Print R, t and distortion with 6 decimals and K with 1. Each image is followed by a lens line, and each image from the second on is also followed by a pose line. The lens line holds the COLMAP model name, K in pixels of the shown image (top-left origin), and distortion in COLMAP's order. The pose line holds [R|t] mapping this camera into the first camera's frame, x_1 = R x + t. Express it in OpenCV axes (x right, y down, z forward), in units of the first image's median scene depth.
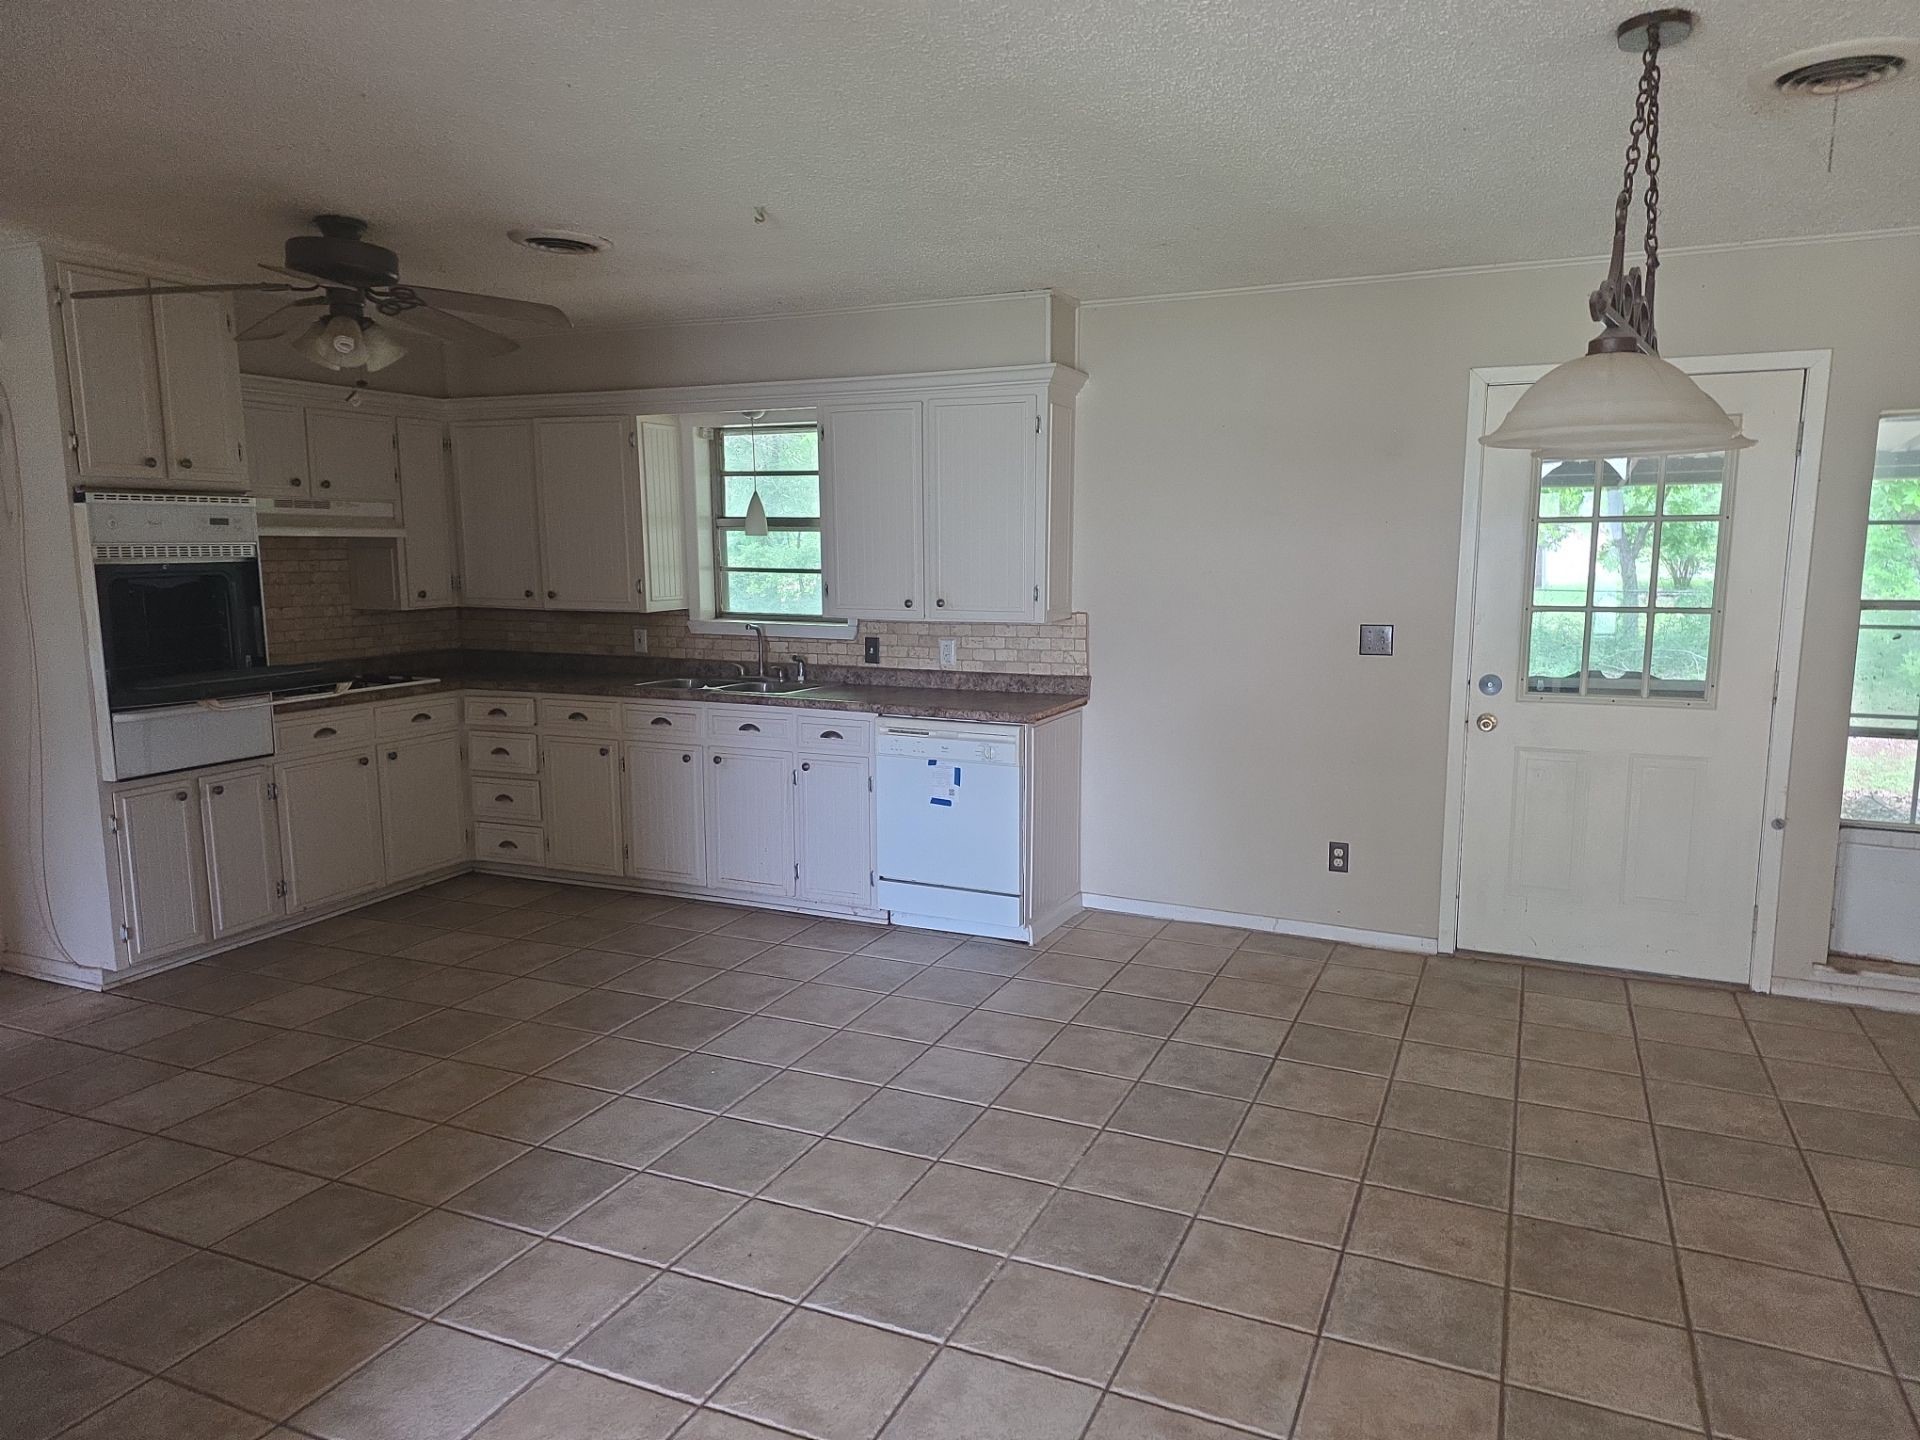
lens RADIAL K [[1257.3, 0, 969.3], [0, 1257.3, 720.8], [0, 0, 1]] dist [0.091233, -0.070369]
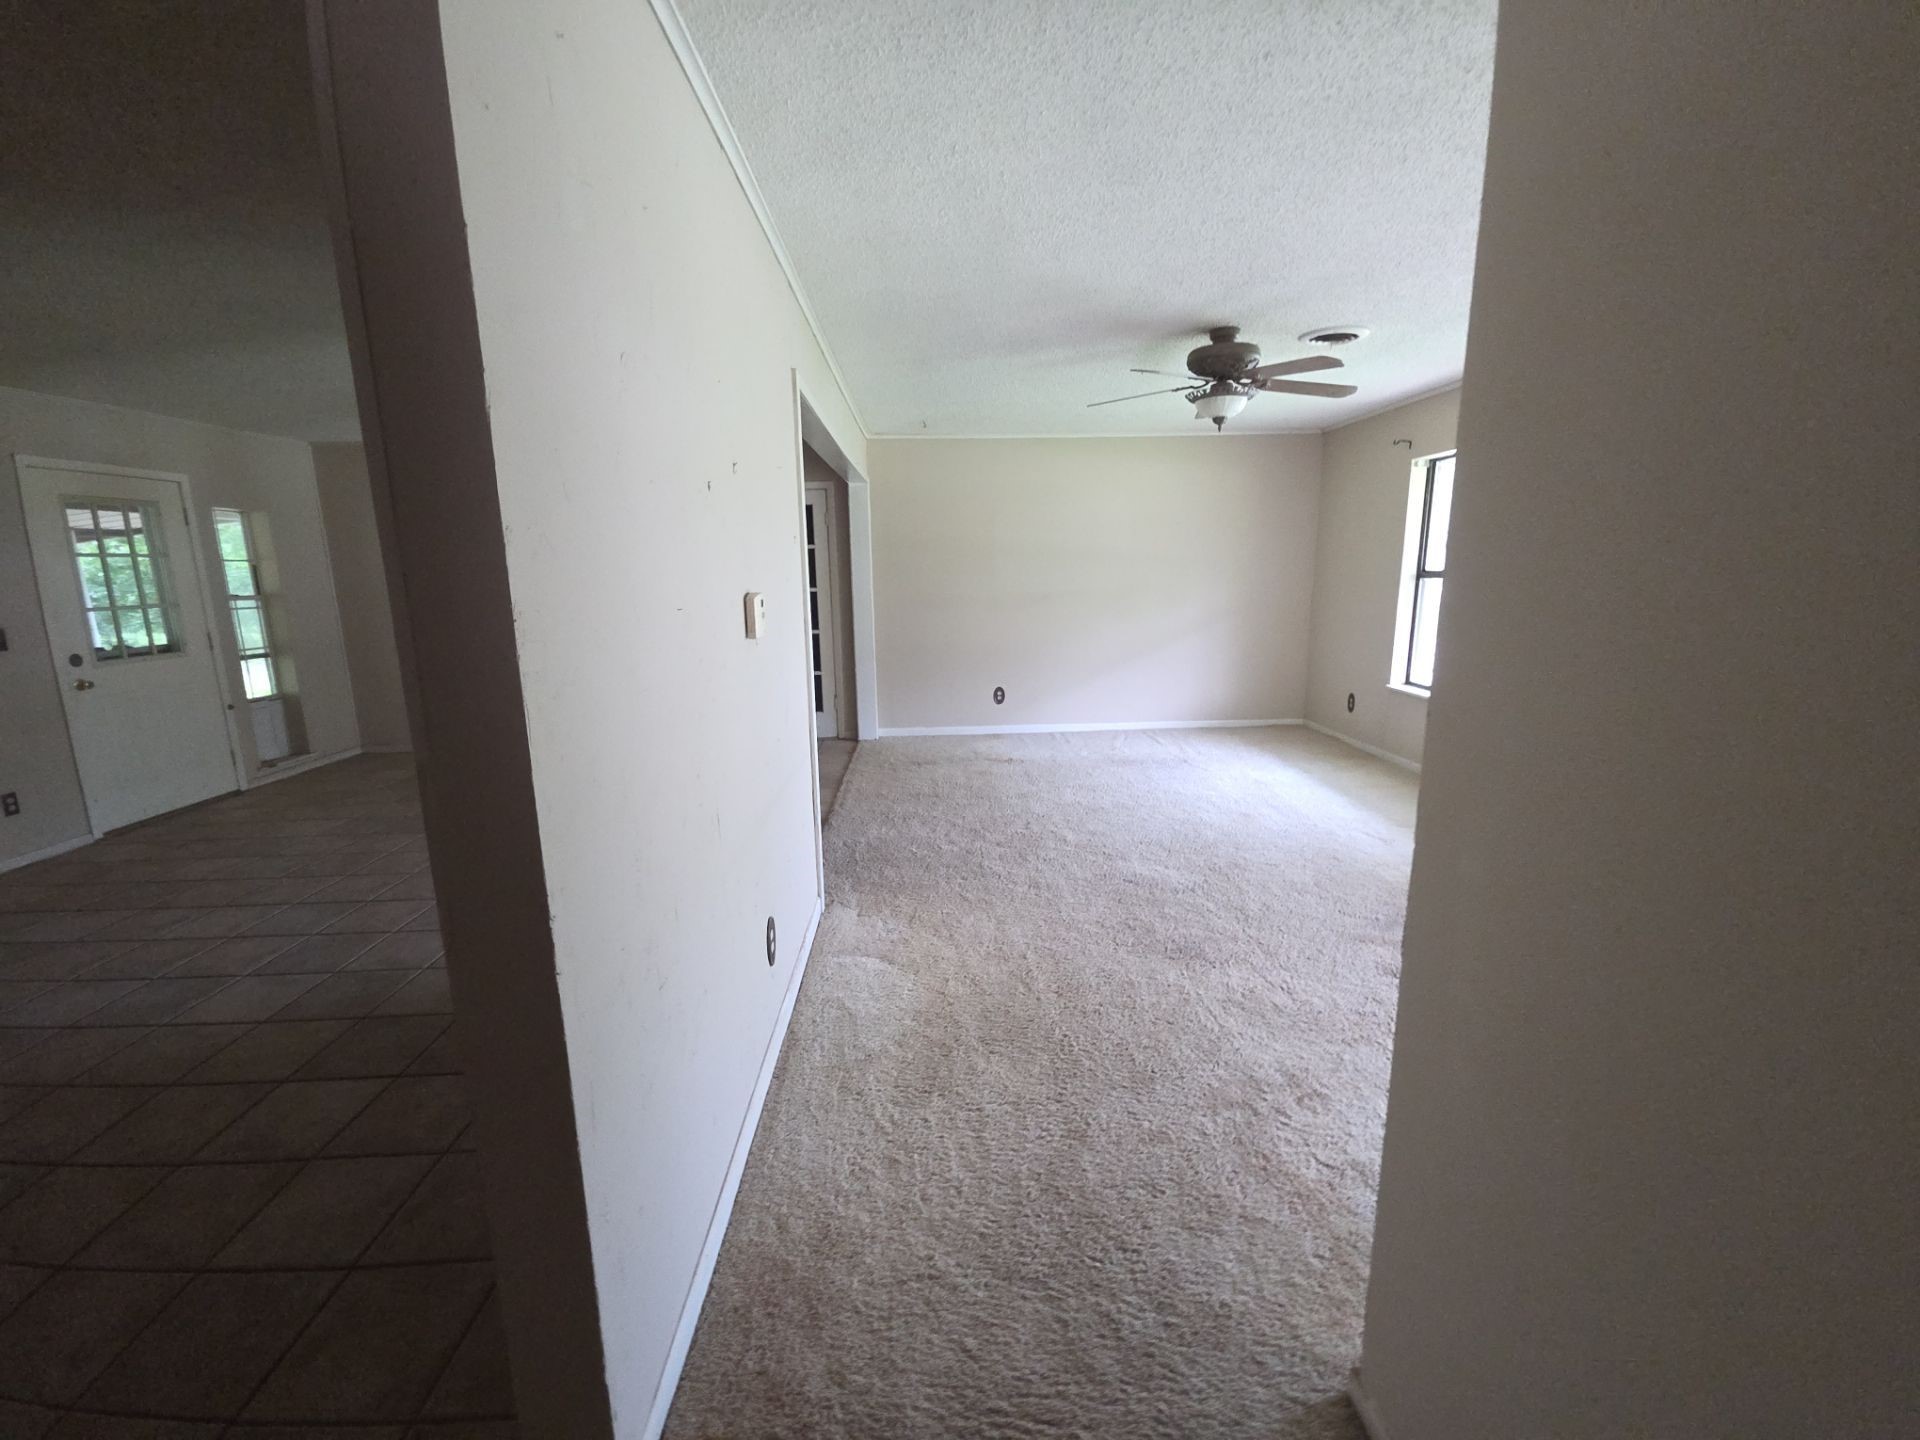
lens RADIAL K [[779.9, 0, 955.5], [0, 779.9, 727.3], [0, 0, 1]] dist [0.016637, -0.011194]
pose [[-0.438778, -0.169010, 0.882558, -0.951950], [0.147259, 0.955351, 0.256162, -0.037604], [-0.886447, 0.242363, -0.394299, 0.458709]]
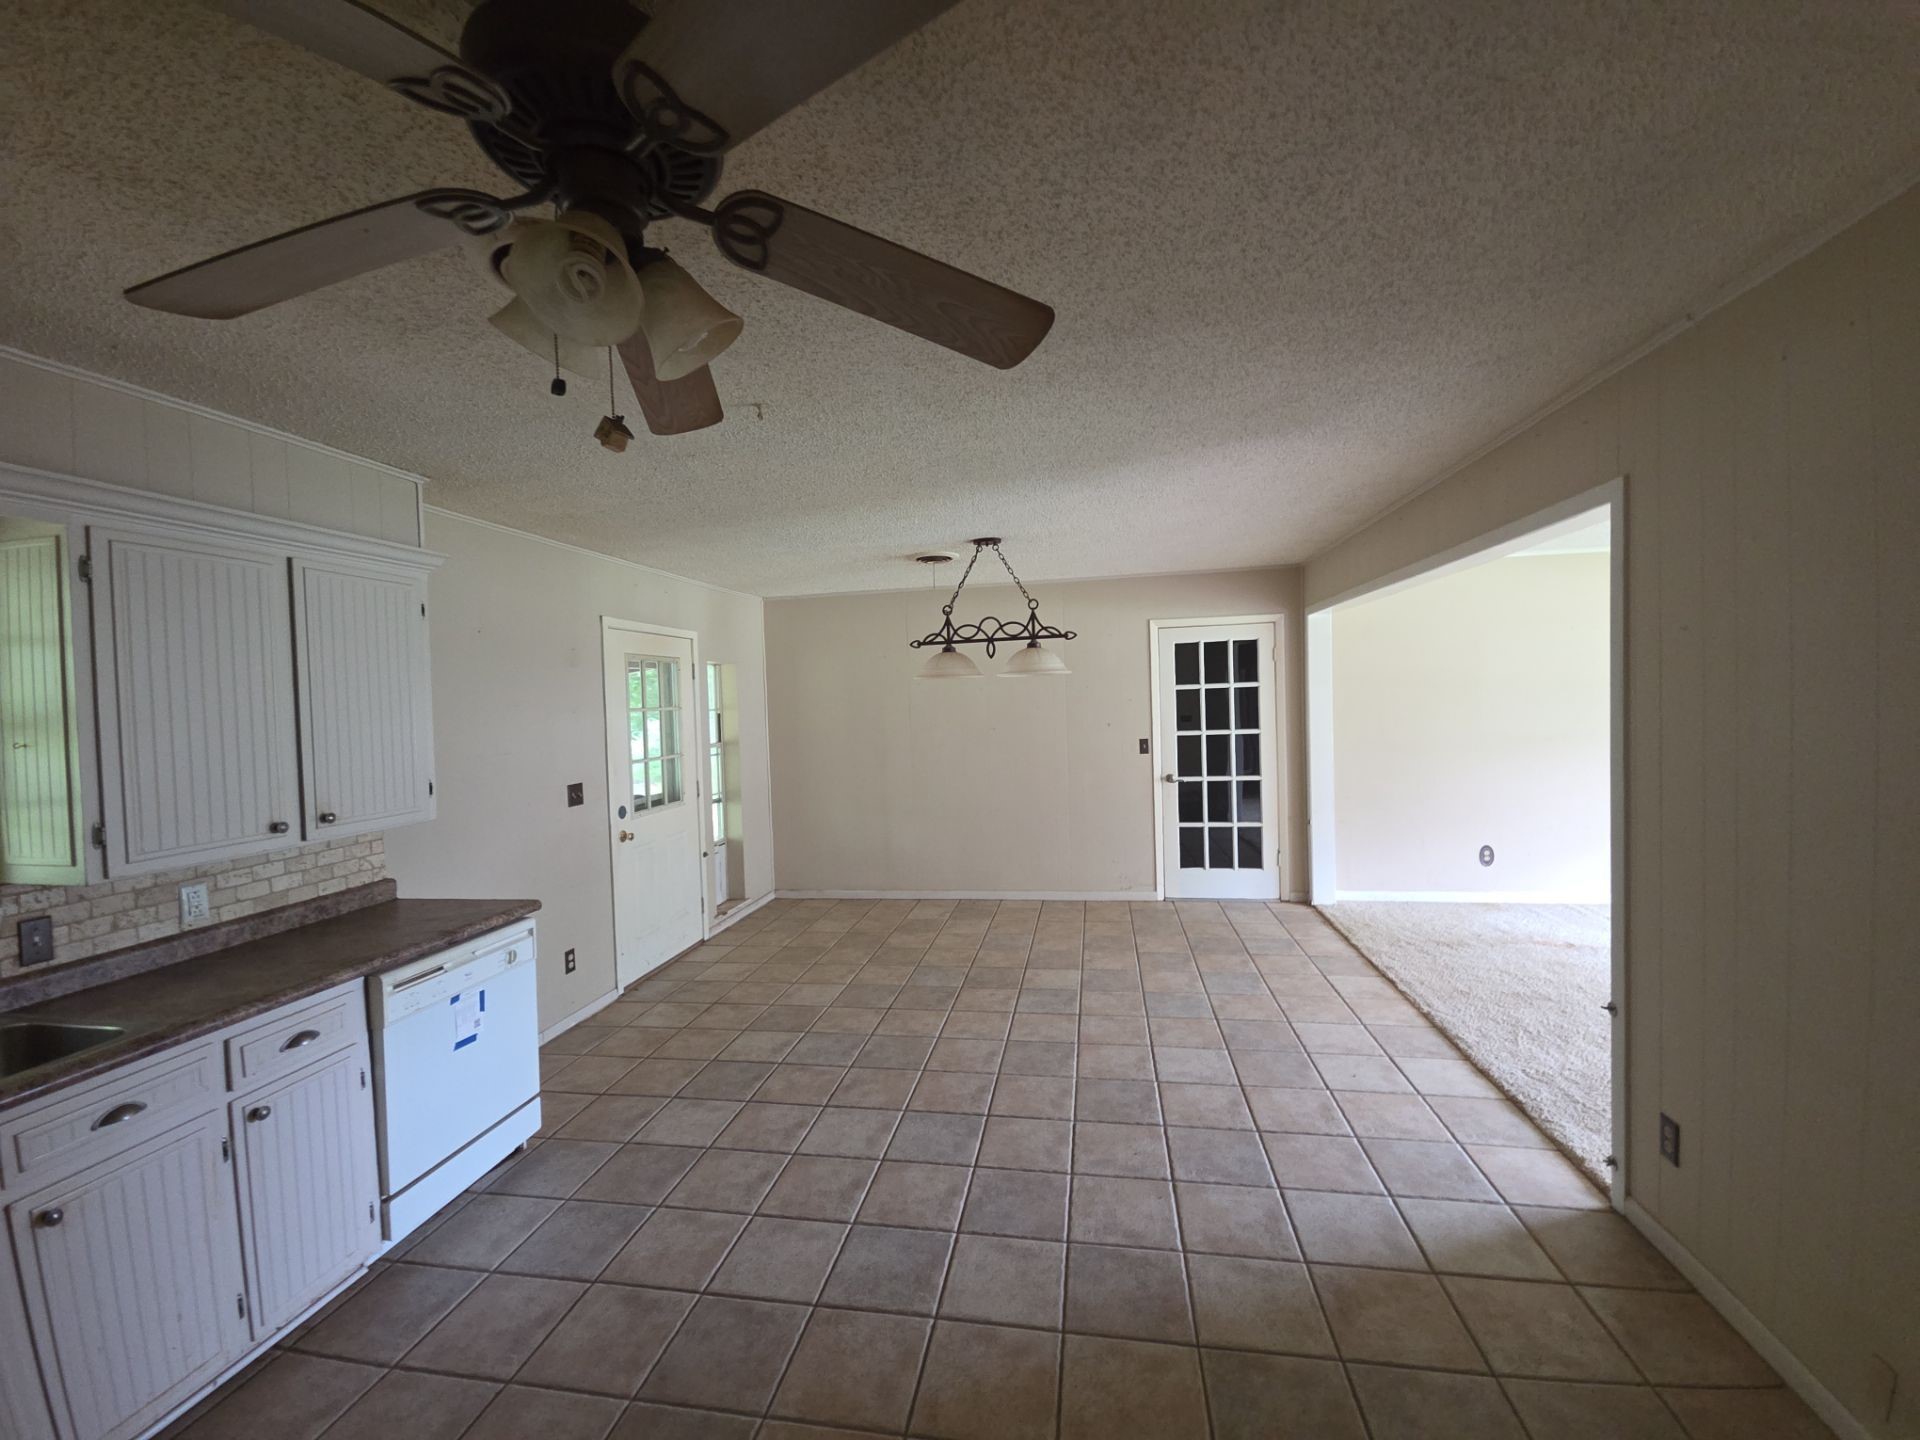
lens RADIAL K [[779.9, 0, 955.5], [0, 779.9, 727.3], [0, 0, 1]] dist [0.016637, -0.011194]
pose [[-0.239193, -0.023647, 0.970684, -0.654781], [0.173167, 0.982637, 0.066610, -0.129376], [-0.955406, 0.184023, -0.230945, 0.835948]]
